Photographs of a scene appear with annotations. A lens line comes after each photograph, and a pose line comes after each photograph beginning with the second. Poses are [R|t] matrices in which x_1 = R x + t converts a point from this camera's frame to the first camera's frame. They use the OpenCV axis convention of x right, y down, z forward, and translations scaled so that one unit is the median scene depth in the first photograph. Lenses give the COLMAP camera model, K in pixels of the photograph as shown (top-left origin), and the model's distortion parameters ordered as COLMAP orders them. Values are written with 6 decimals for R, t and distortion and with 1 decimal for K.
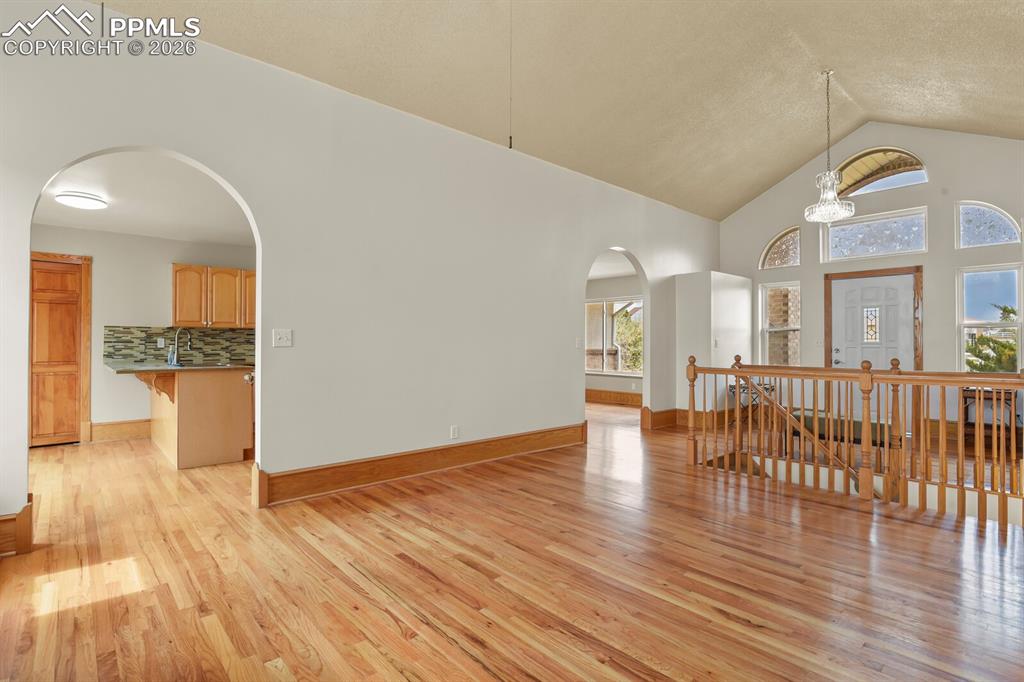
lens RADIAL K [[497.8, 0, 510.6], [0, 497.8, 339.1], [0, 0, 1]] dist [-0.003479, -0.009746]
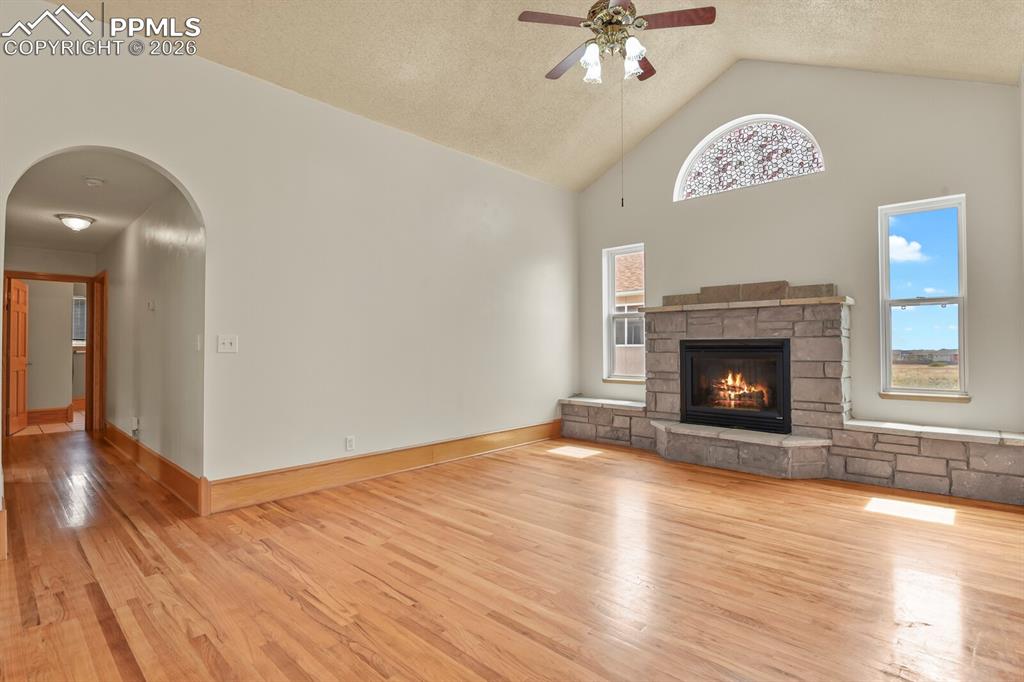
lens RADIAL K [[497.8, 0, 510.6], [0, 497.8, 339.1], [0, 0, 1]] dist [-0.003479, -0.009746]
pose [[-0.996021, -0.002979, -0.089071, 0.188196], [-0.000822, 0.999706, -0.024244, 0.011712], [0.089117, -0.024074, -0.995730, 1.008752]]
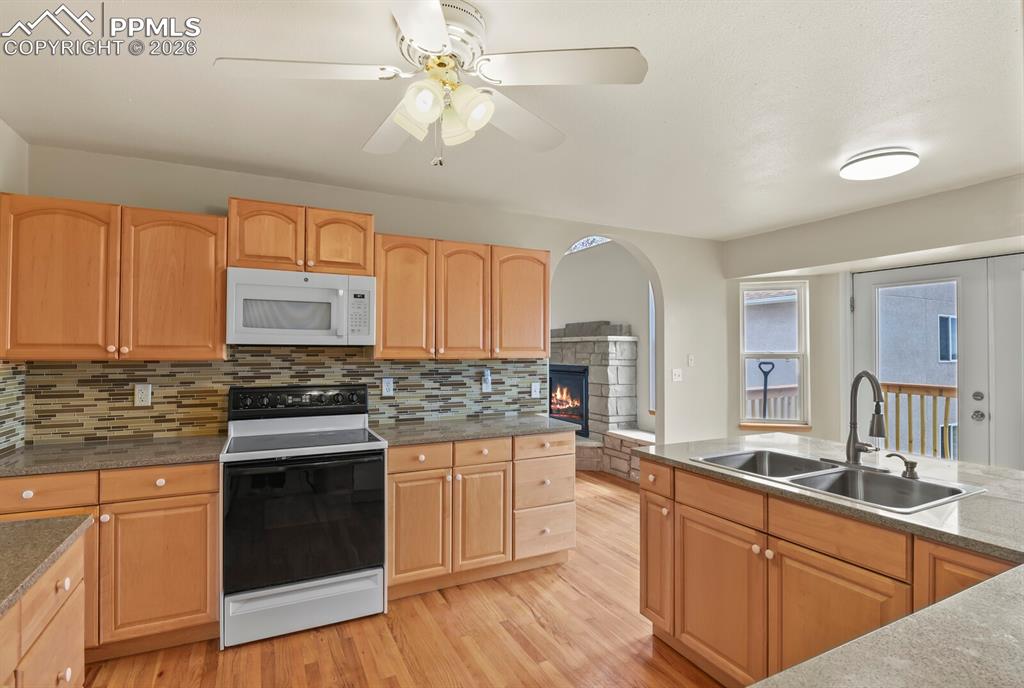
lens RADIAL K [[508.8, 0, 512.0], [0, 508.8, 344.0], [0, 0, 1]] dist [-0.003030, -0.000485]
pose [[-0.964708, -0.001825, 0.263315, -0.473249], [-0.007300, 0.999777, -0.019813, -0.034349], [-0.263221, -0.021035, -0.964506, 1.359167]]
